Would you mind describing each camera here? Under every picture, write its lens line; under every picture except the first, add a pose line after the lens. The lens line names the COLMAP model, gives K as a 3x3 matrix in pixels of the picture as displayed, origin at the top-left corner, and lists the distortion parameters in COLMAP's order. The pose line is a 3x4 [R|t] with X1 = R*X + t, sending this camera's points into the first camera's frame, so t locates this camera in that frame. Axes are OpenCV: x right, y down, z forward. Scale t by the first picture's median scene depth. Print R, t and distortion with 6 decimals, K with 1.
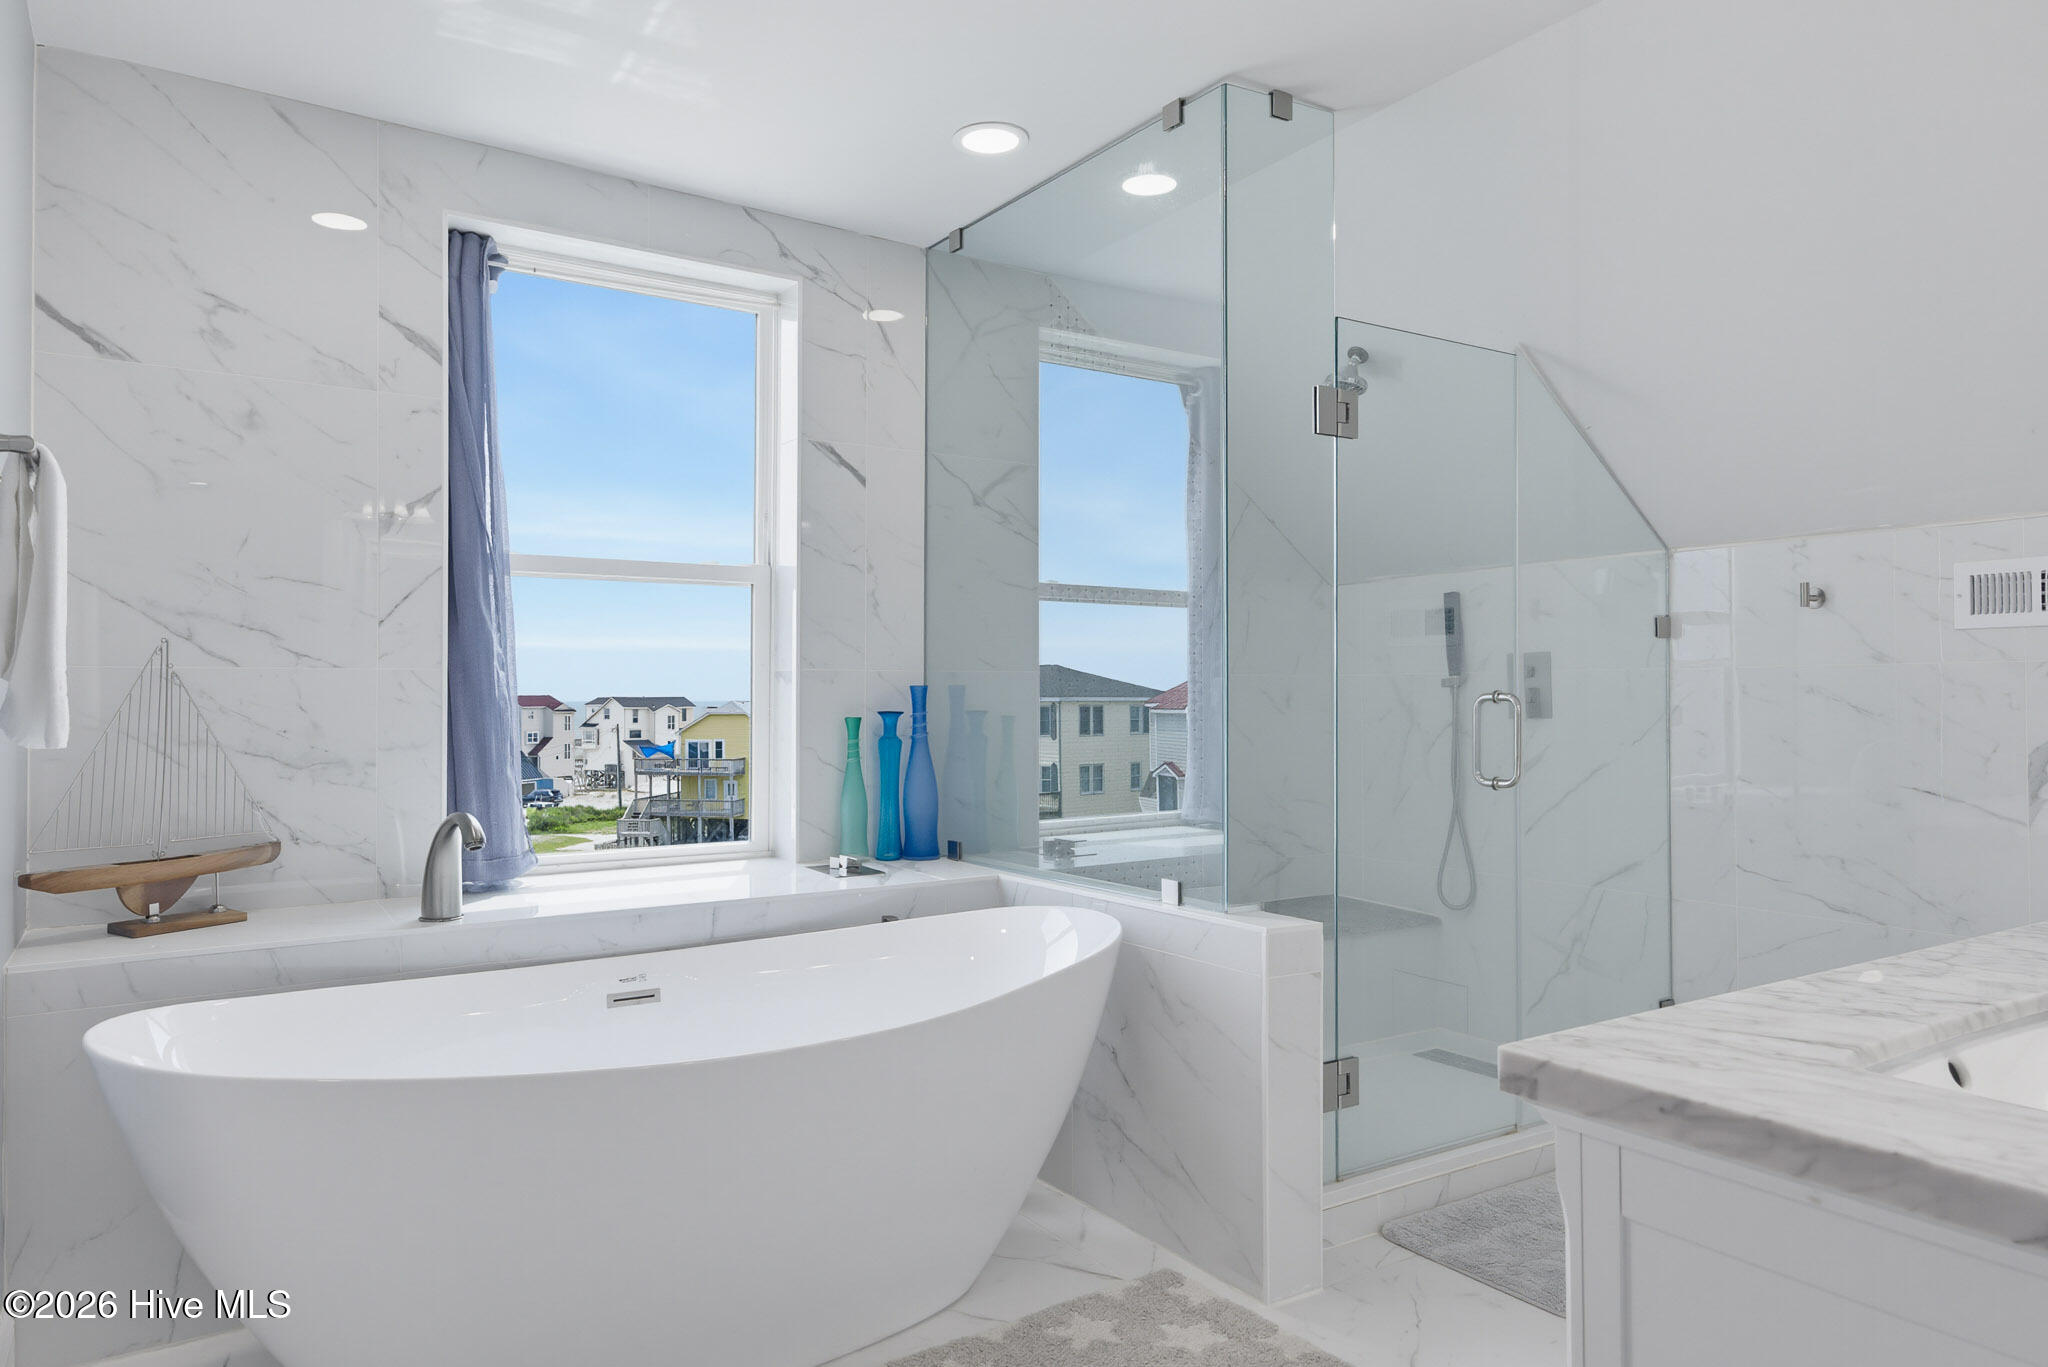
lens RADIAL K [[1283.7, 0, 1024.0], [0, 1283.7, 683.5], [0, 0, 1]] dist [0.037715, 0.002064]
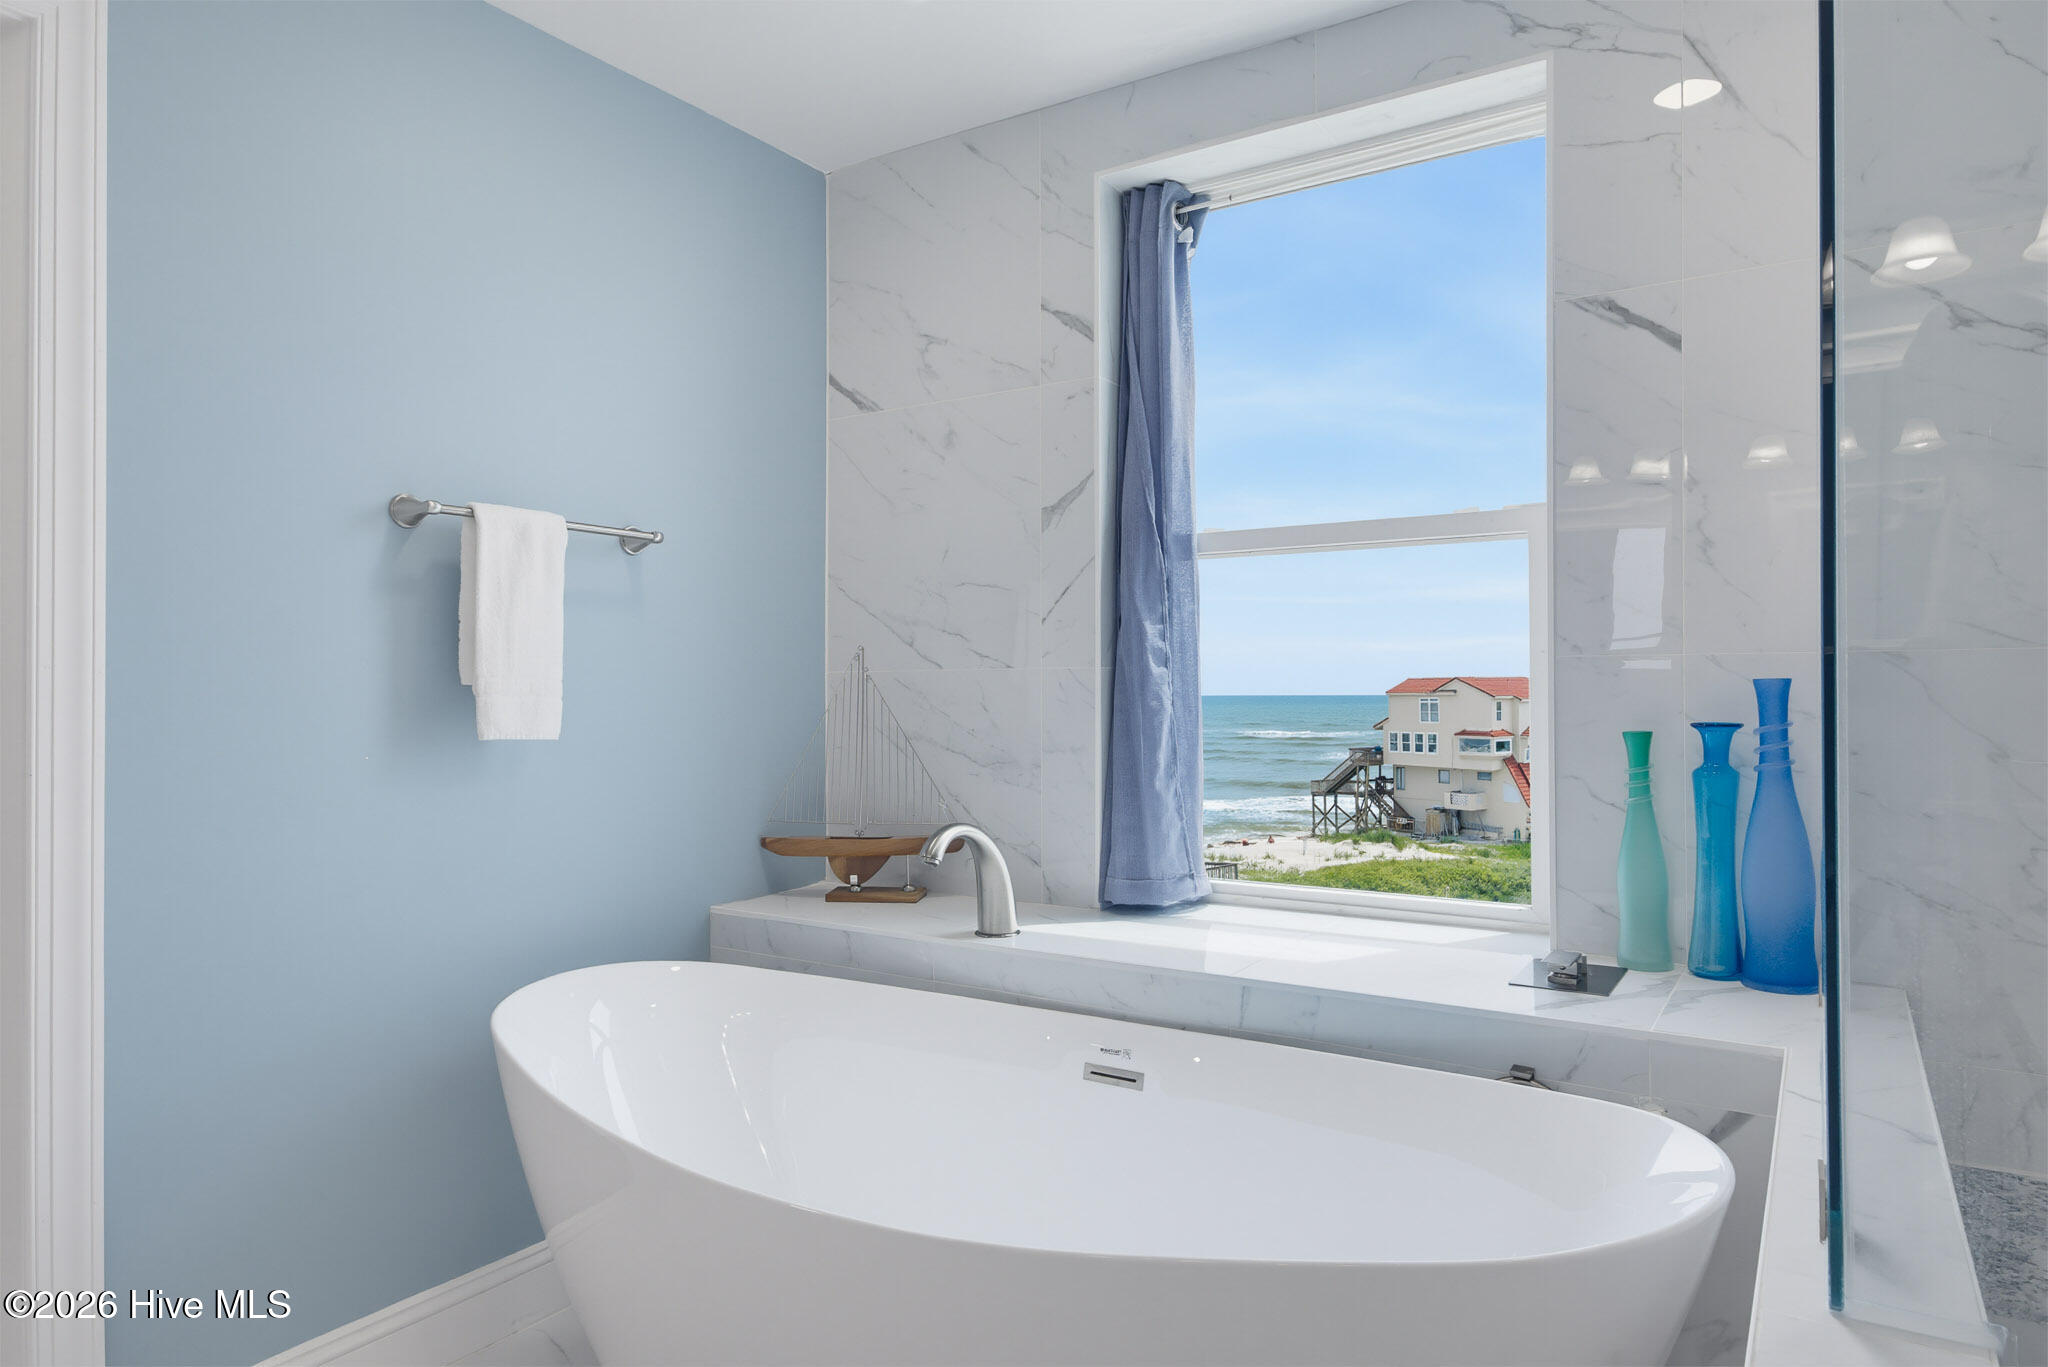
lens RADIAL K [[1257.4, 0, 1024.0], [0, 1257.4, 683.5], [0, 0, 1]] dist [-0.001691, 0.000710]
pose [[0.407545, -0.004247, -0.913175, 0.387888], [0.013169, 0.999913, 0.001227, -0.001221], [0.913090, -0.012526, 0.407566, 0.636987]]
